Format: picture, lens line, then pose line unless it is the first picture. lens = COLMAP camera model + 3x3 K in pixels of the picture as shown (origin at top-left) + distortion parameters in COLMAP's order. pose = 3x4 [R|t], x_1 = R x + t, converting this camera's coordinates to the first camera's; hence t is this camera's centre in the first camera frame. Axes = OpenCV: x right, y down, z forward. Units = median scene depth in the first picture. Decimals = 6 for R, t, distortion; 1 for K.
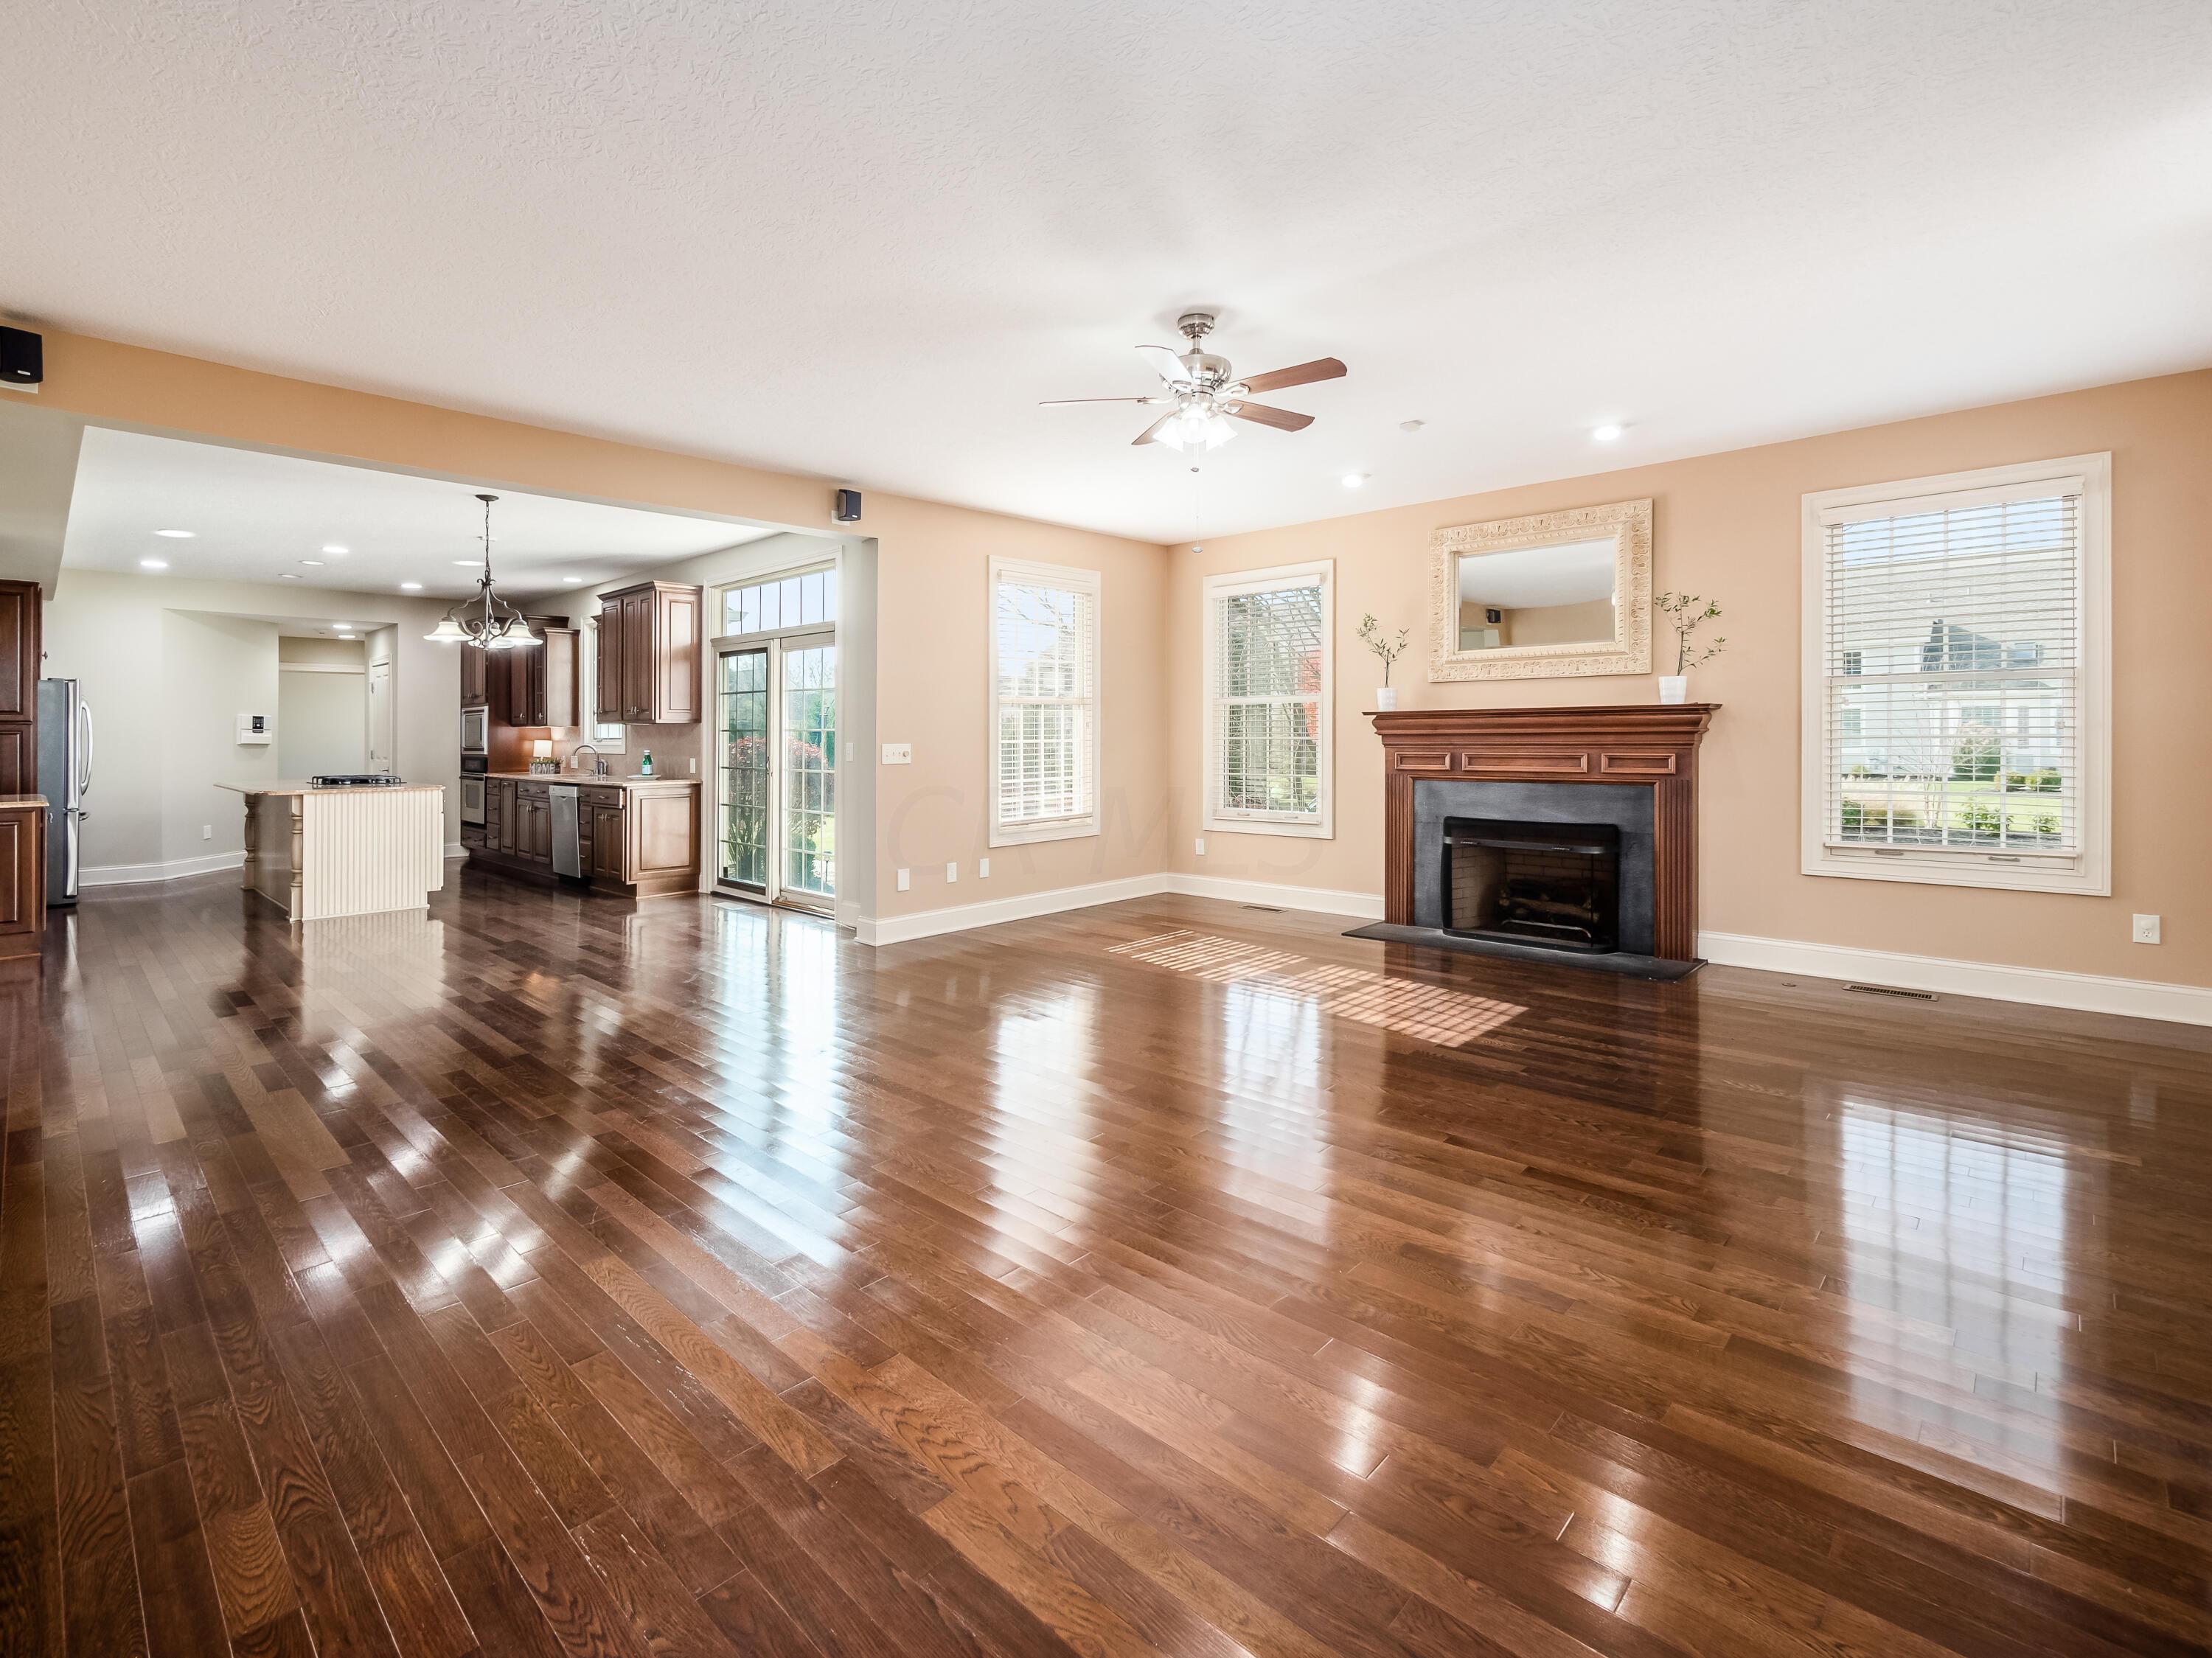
lens RADIAL K [[1043.6, 0, 1070.3], [0, 1043.6, 738.3], [0, 0, 1]] dist [-0.010831, 0.001944]
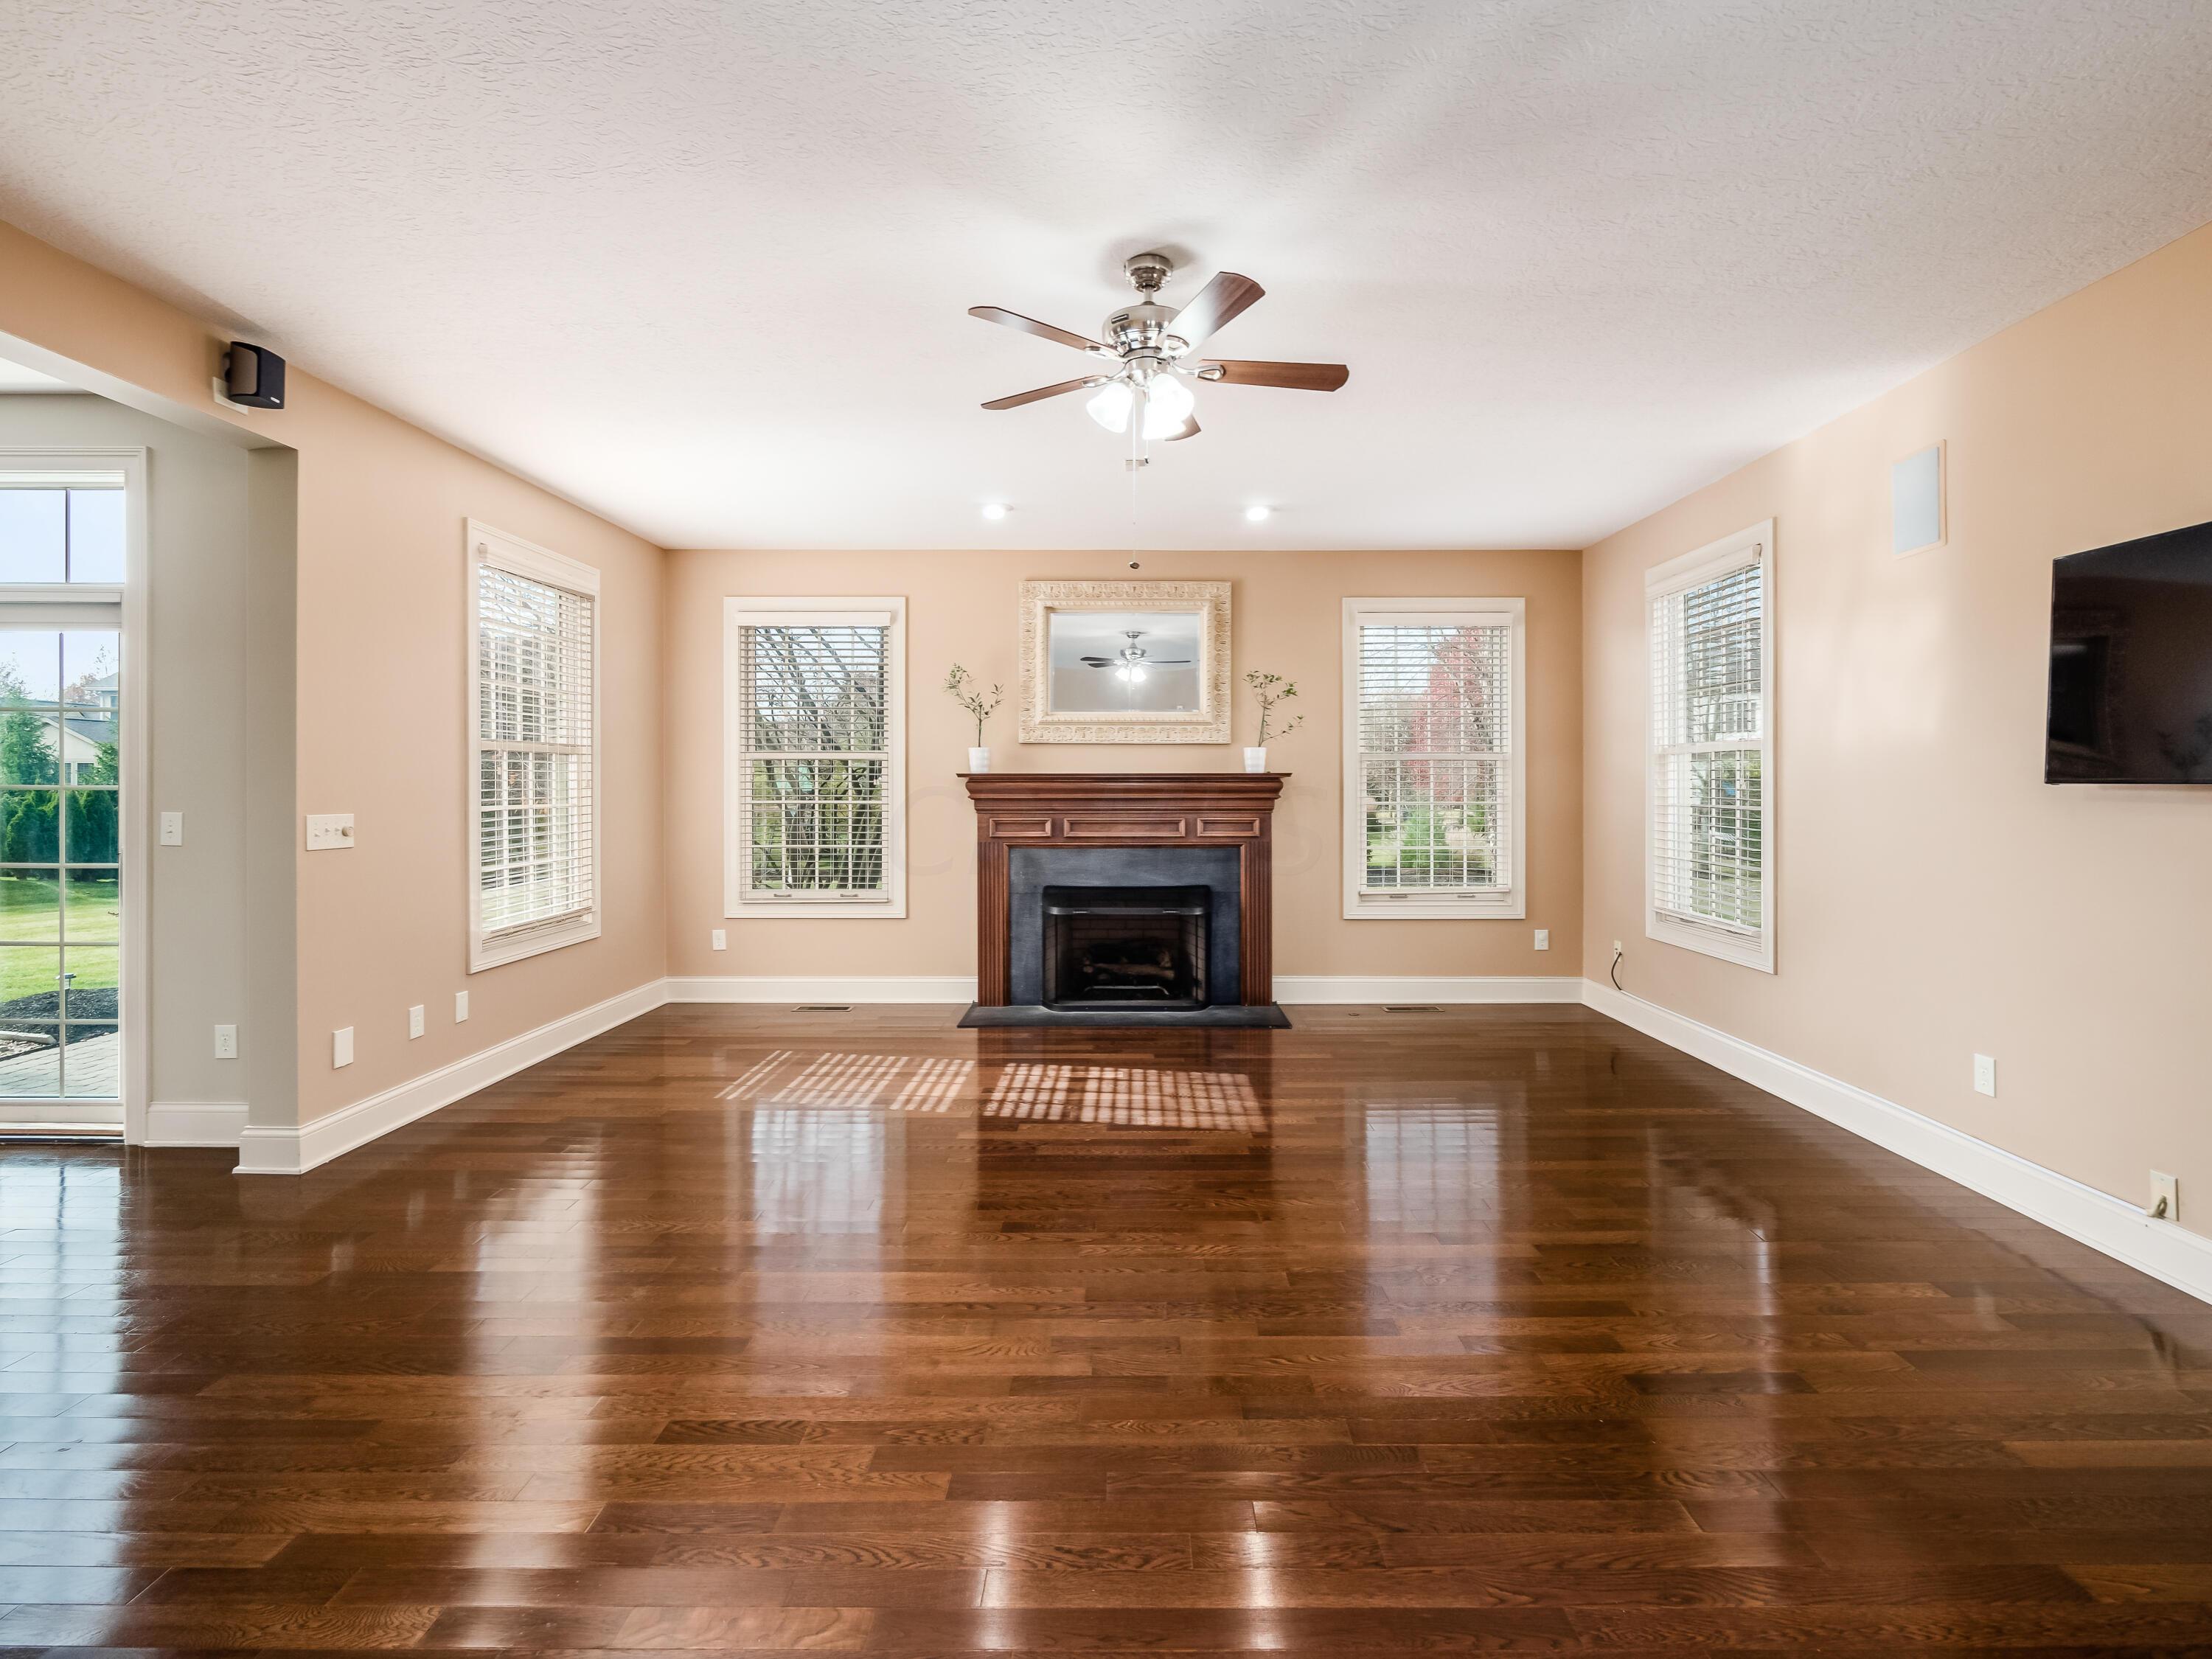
lens RADIAL K [[1044.5, 0, 1151.8], [0, 1044.5, 801.9], [0, 0, 1]] dist [-0.002485, -0.000530]
pose [[0.709827, 0.000596, 0.704376, -0.233872], [-0.003959, 0.999987, 0.003144, -0.004385], [-0.704365, -0.005021, 0.709820, 0.251738]]
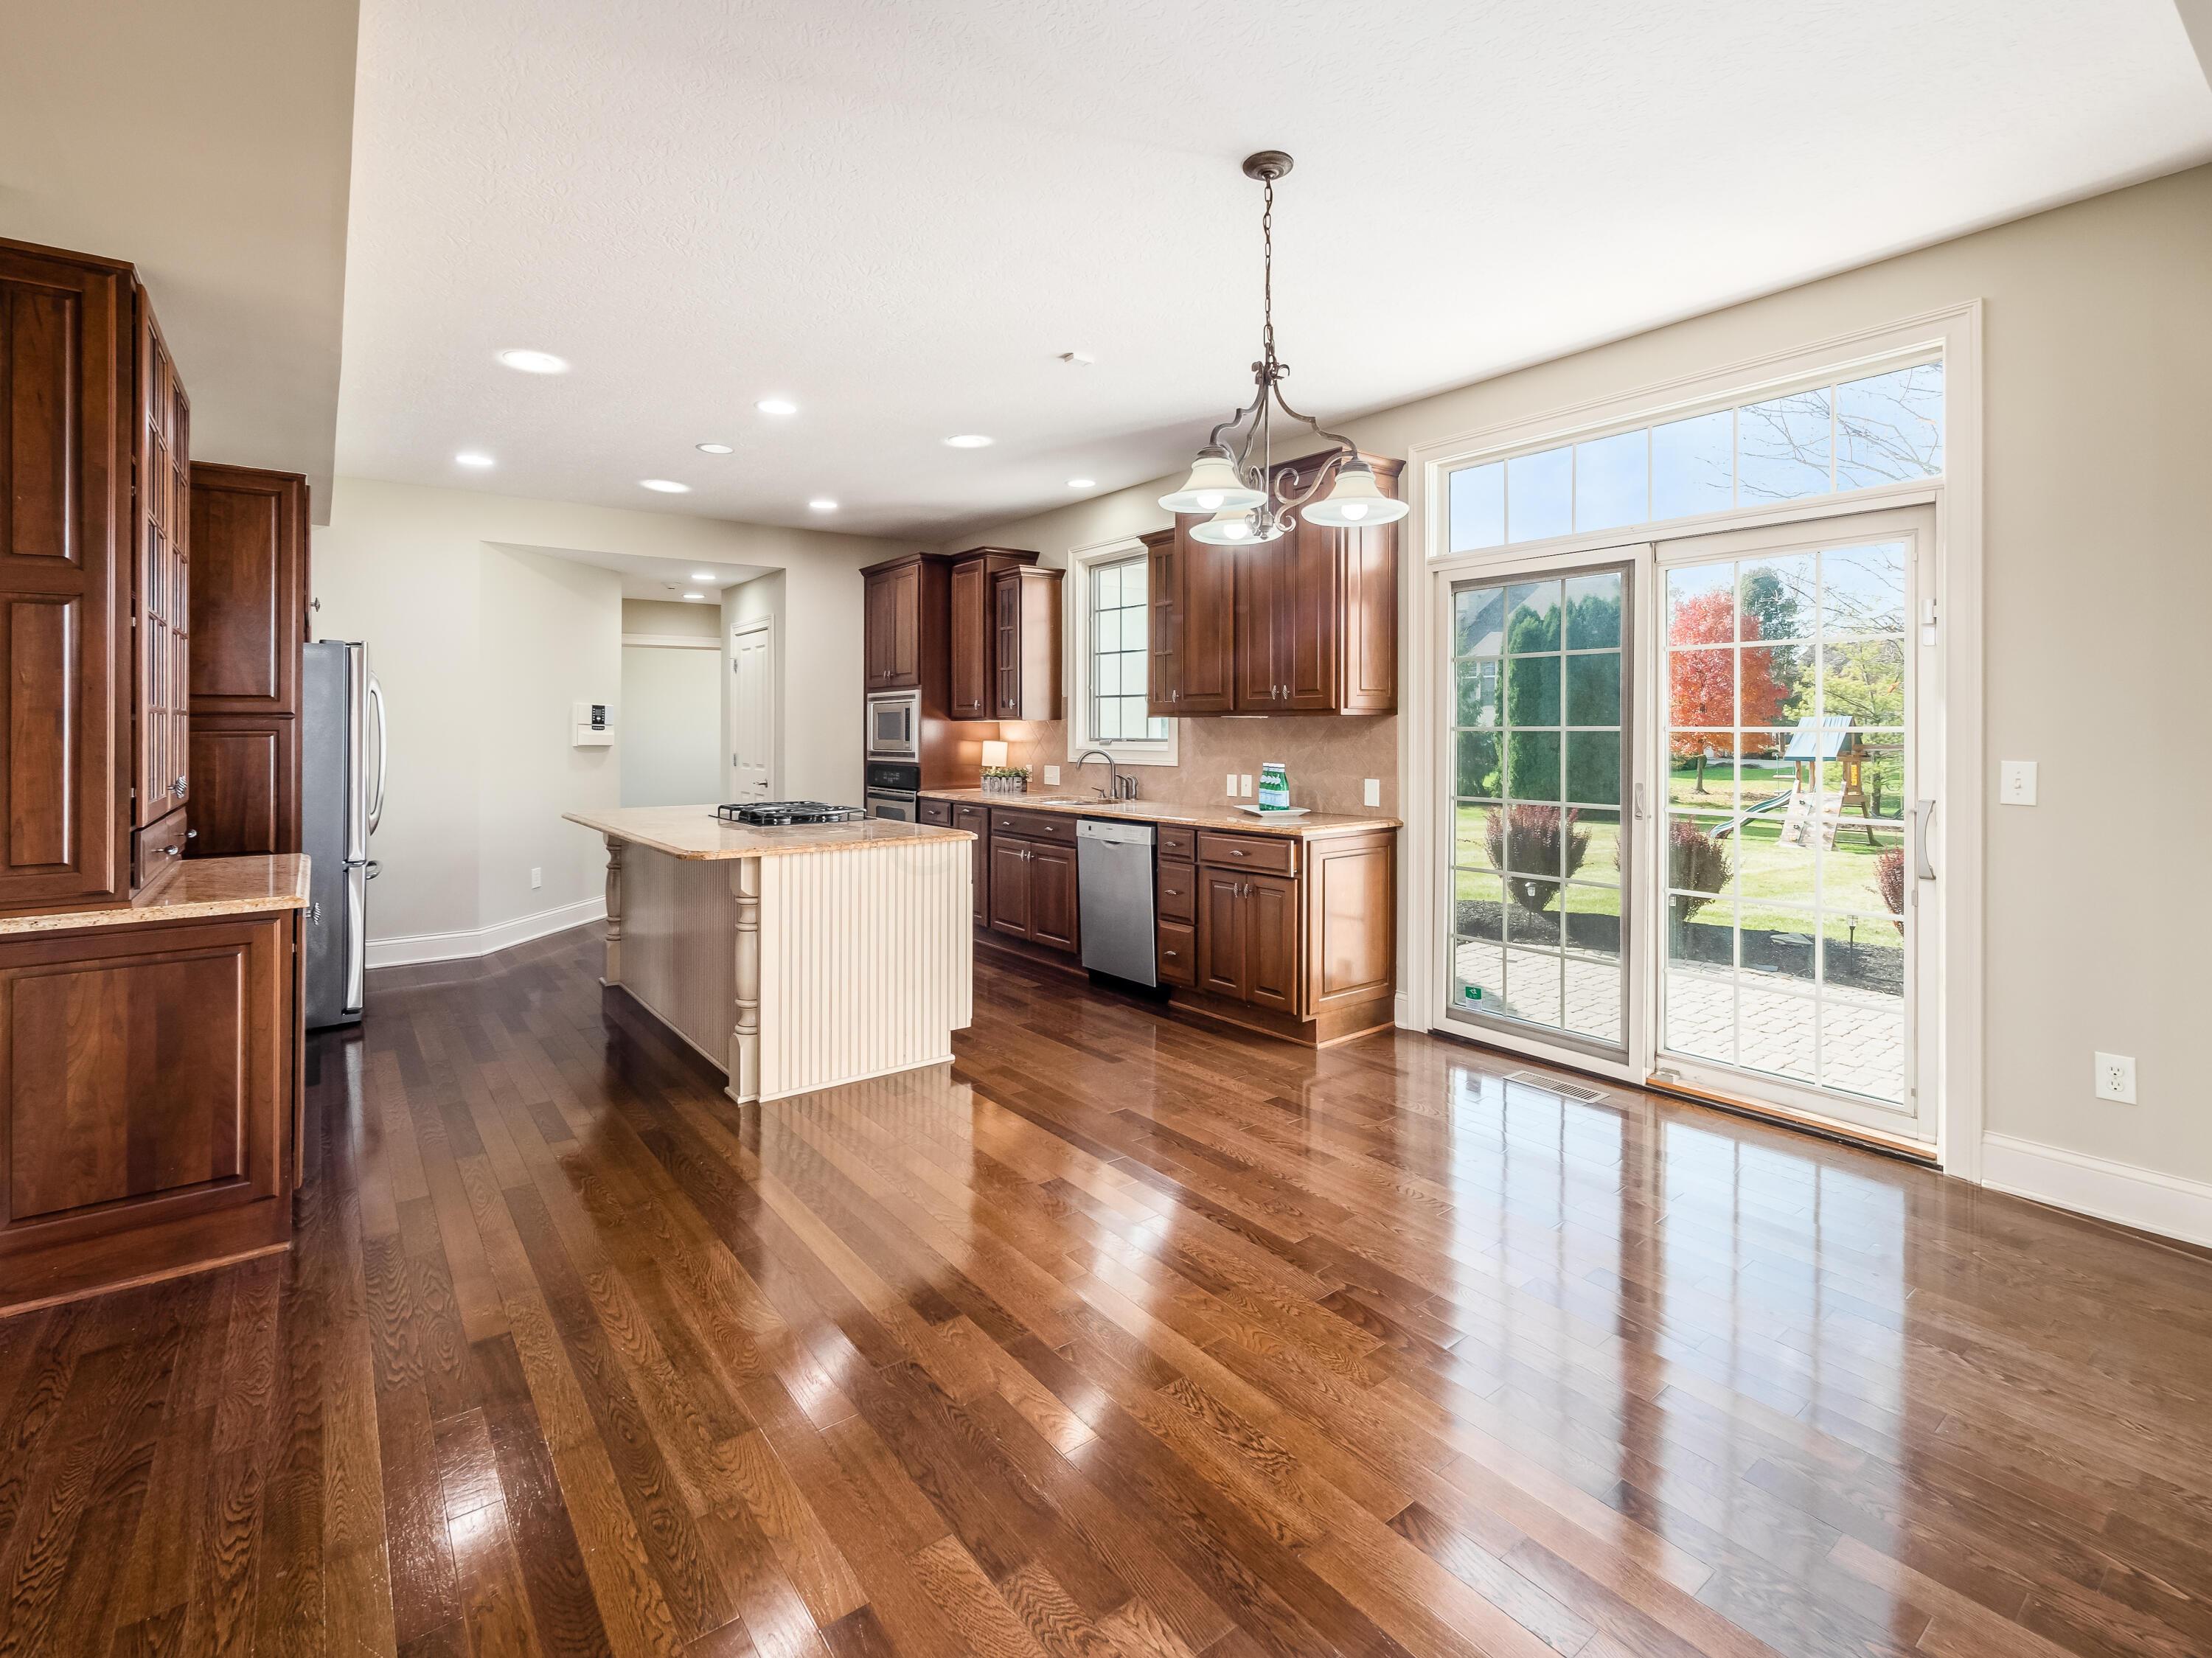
lens RADIAL K [[1043.6, 0, 1113.8], [0, 1043.6, 728.2], [0, 0, 1]] dist [-0.010831, 0.001944]
pose [[0.990690, 0.000209, -0.136140, -0.502516], [-0.000468, 0.999998, -0.001870, -0.007706], [0.136139, 0.001916, 0.990688, 0.520312]]
